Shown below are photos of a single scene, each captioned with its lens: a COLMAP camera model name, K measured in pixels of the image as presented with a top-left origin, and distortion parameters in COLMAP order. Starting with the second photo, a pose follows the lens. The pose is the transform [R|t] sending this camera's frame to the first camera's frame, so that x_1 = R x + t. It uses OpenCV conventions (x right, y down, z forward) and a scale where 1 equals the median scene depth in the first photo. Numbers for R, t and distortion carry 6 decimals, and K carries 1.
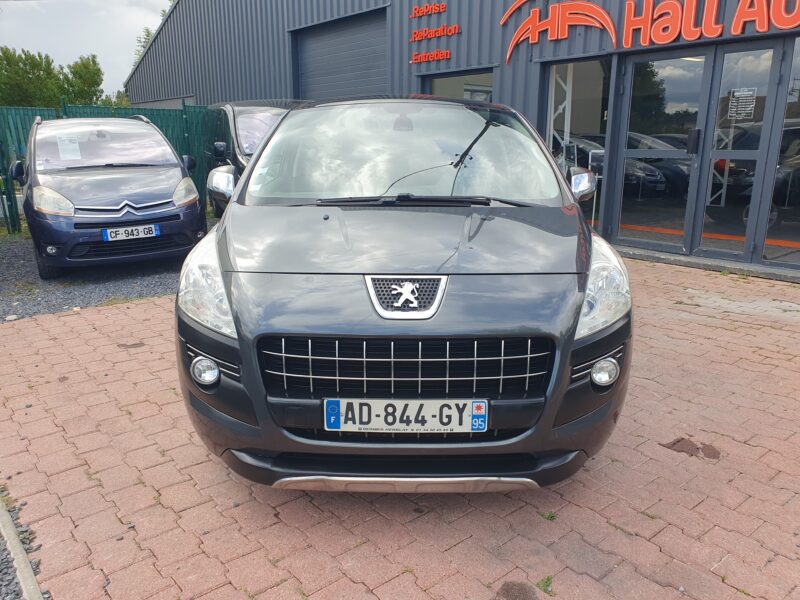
lens RADIAL K [[628.3, 0, 400.3], [0, 628.3, 301.6], [0, 0, 1]] dist [0.029724, -0.015221]
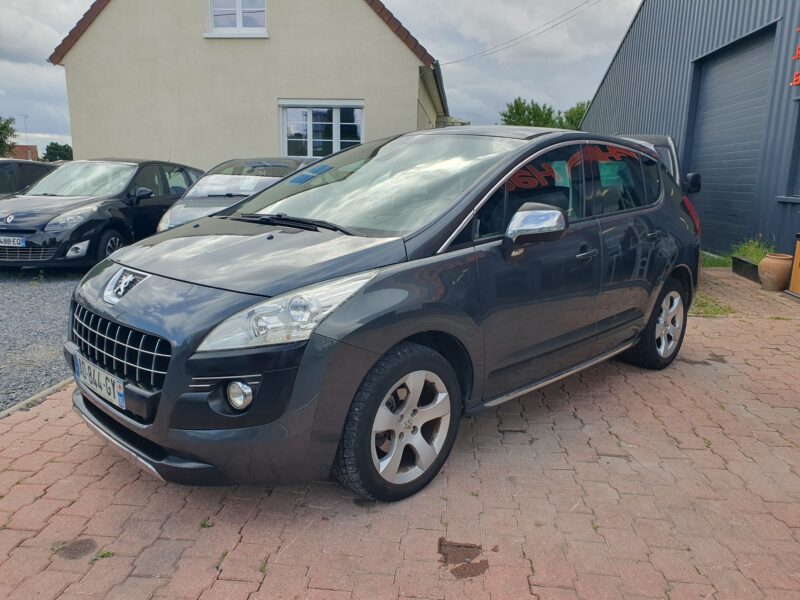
lens RADIAL K [[628.3, 0, 401.6], [0, 628.3, 299.7], [0, 0, 1]] dist [0.029724, -0.015221]
pose [[0.703929, 0.156119, -0.692900, 0.362342], [-0.198256, 0.979959, 0.019385, -0.033018], [0.682040, 0.123726, 0.720773, 0.139121]]
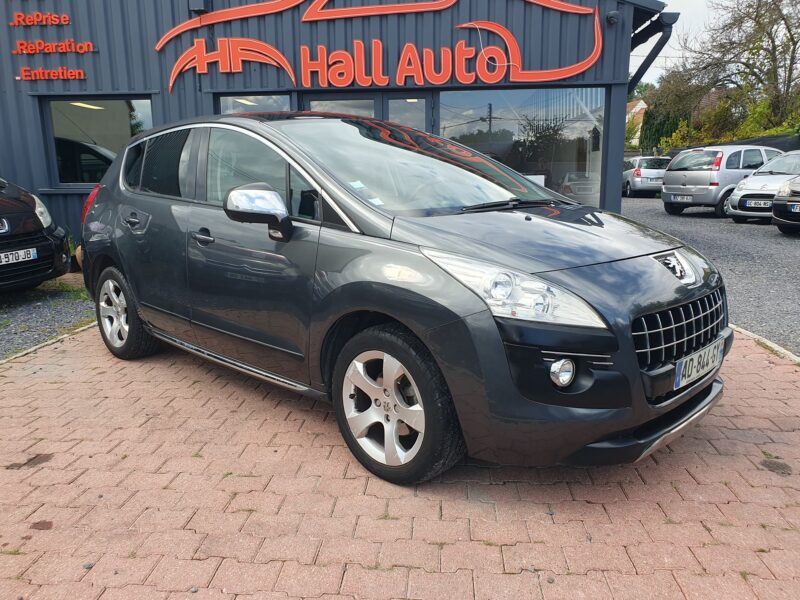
lens RADIAL K [[628.3, 0, 398.4], [0, 628.3, 299.0], [0, 0, 1]] dist [0.029724, -0.015221]
pose [[0.698326, -0.145548, 0.700826, -0.353347], [0.191445, 0.981417, 0.013059, -0.019430], [-0.689703, 0.125050, 0.713213, 0.143133]]
